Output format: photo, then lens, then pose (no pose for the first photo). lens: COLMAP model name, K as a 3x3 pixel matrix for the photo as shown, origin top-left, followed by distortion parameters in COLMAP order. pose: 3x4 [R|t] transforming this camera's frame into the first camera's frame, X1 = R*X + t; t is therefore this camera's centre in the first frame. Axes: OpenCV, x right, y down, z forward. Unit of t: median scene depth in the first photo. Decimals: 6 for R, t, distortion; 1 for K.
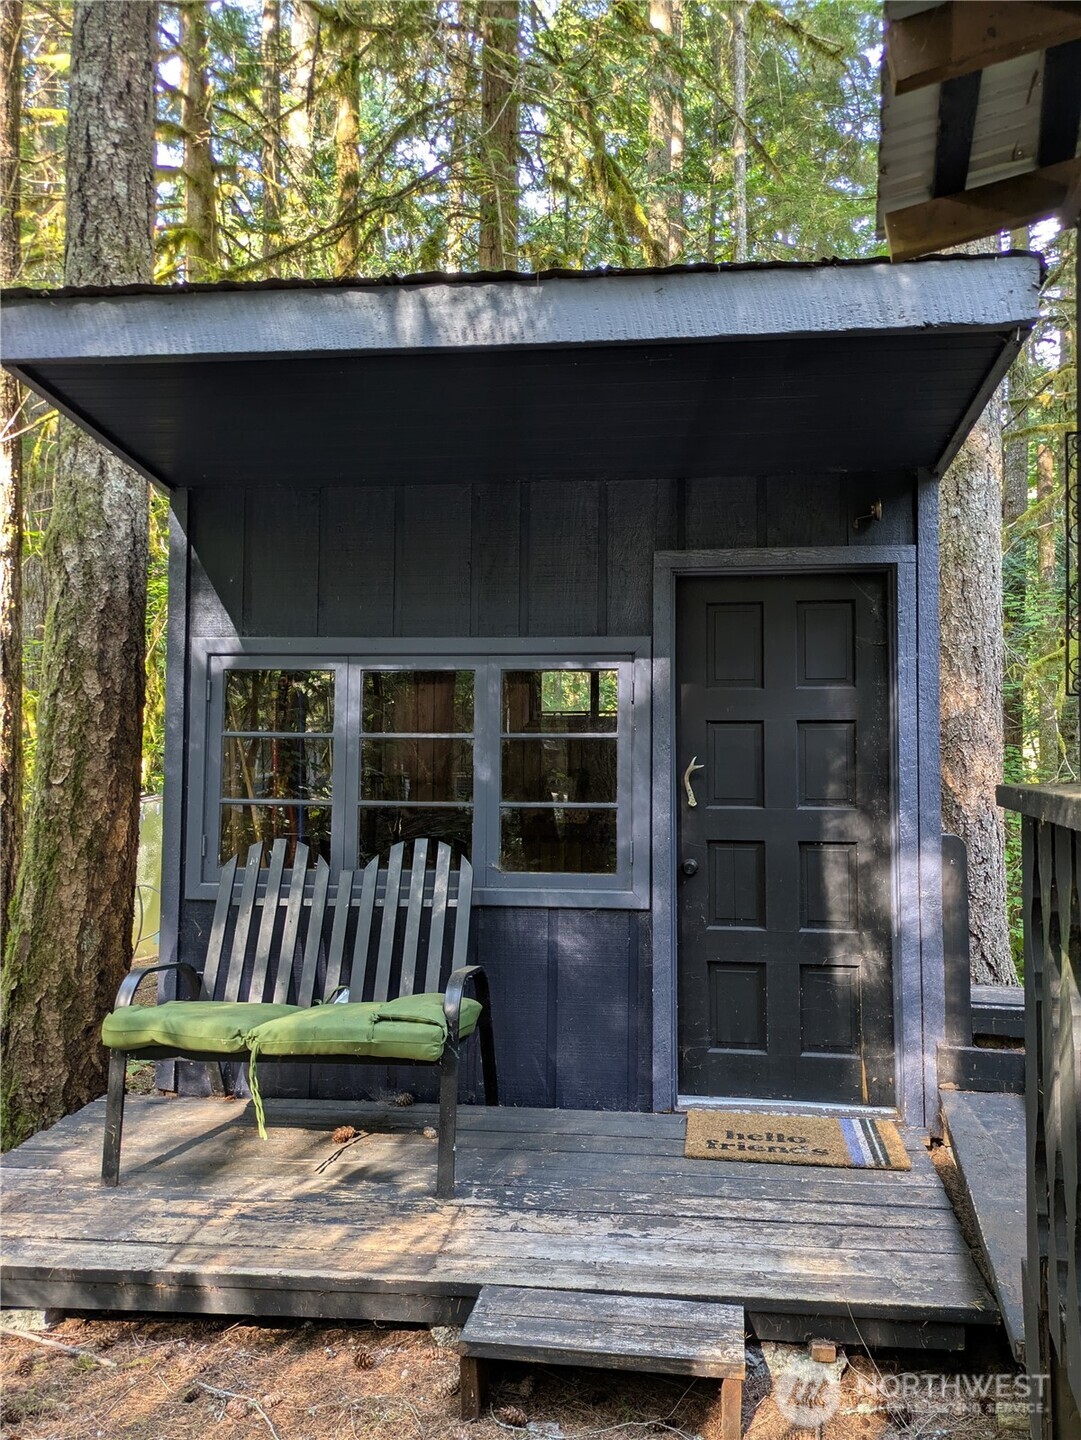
lens RADIAL K [[1067.3, 0, 569.4], [0, 1067.3, 721.4], [0, 0, 1]] dist [0.062171, -0.061447]
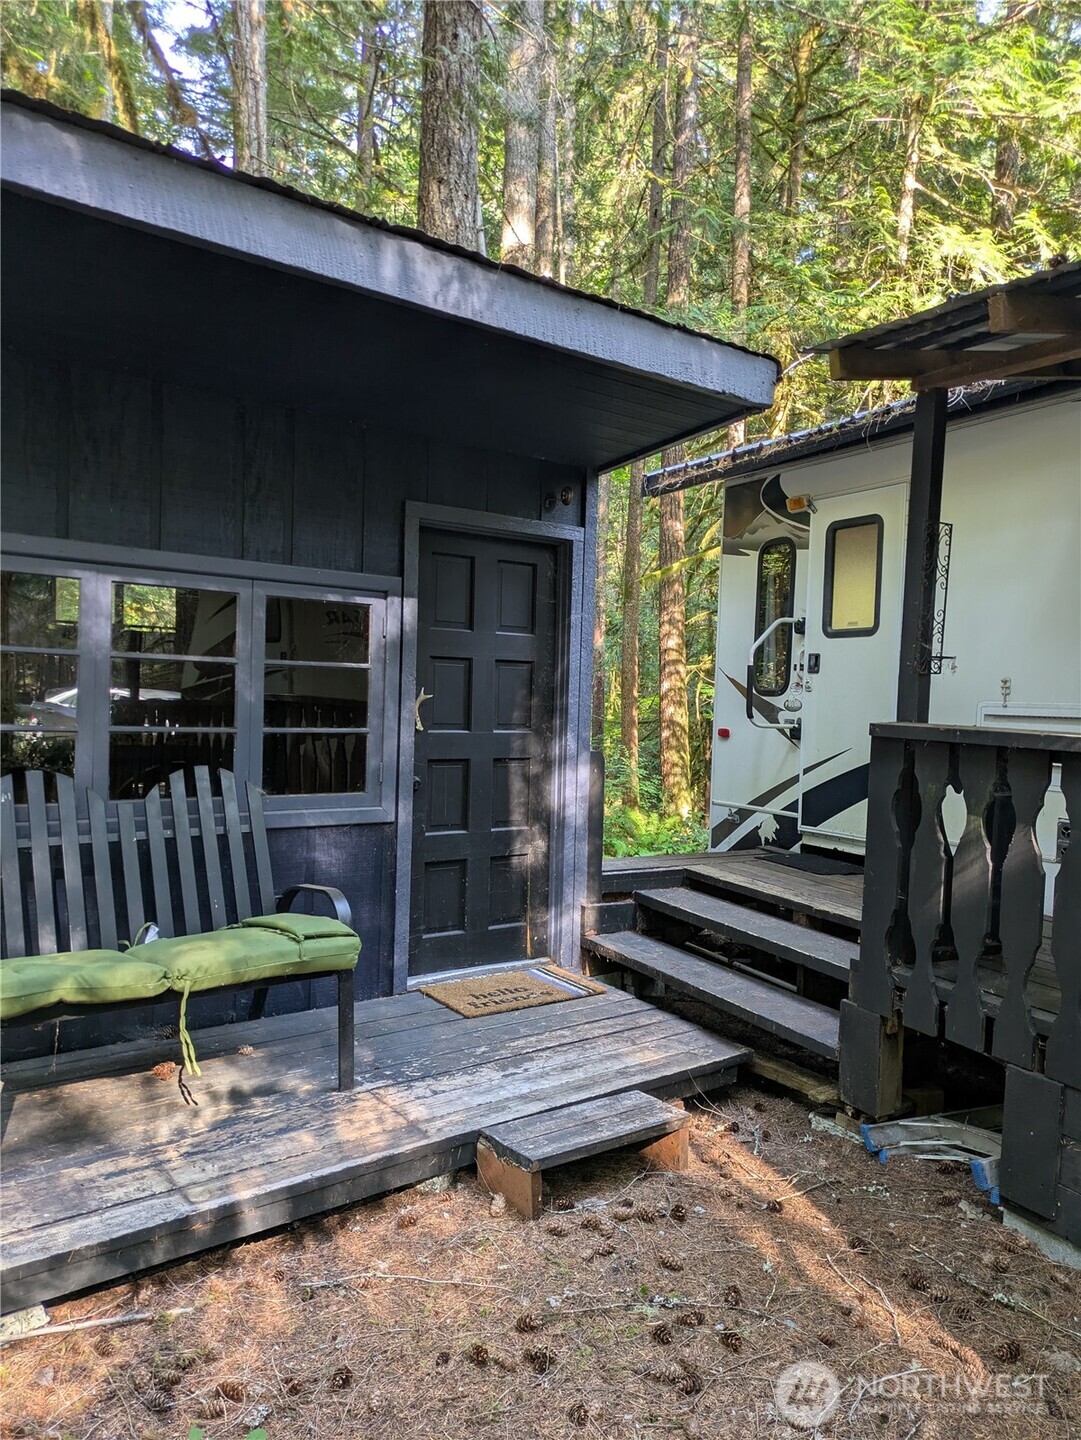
lens RADIAL K [[1063.6, 0, 567.7], [0, 1063.6, 730.1], [0, 0, 1]] dist [0.049637, -0.041705]
pose [[0.708542, -0.005895, 0.705644, -0.666509], [-0.059305, 0.995930, 0.067868, -0.008766], [-0.703172, -0.089935, 0.705309, 0.098006]]
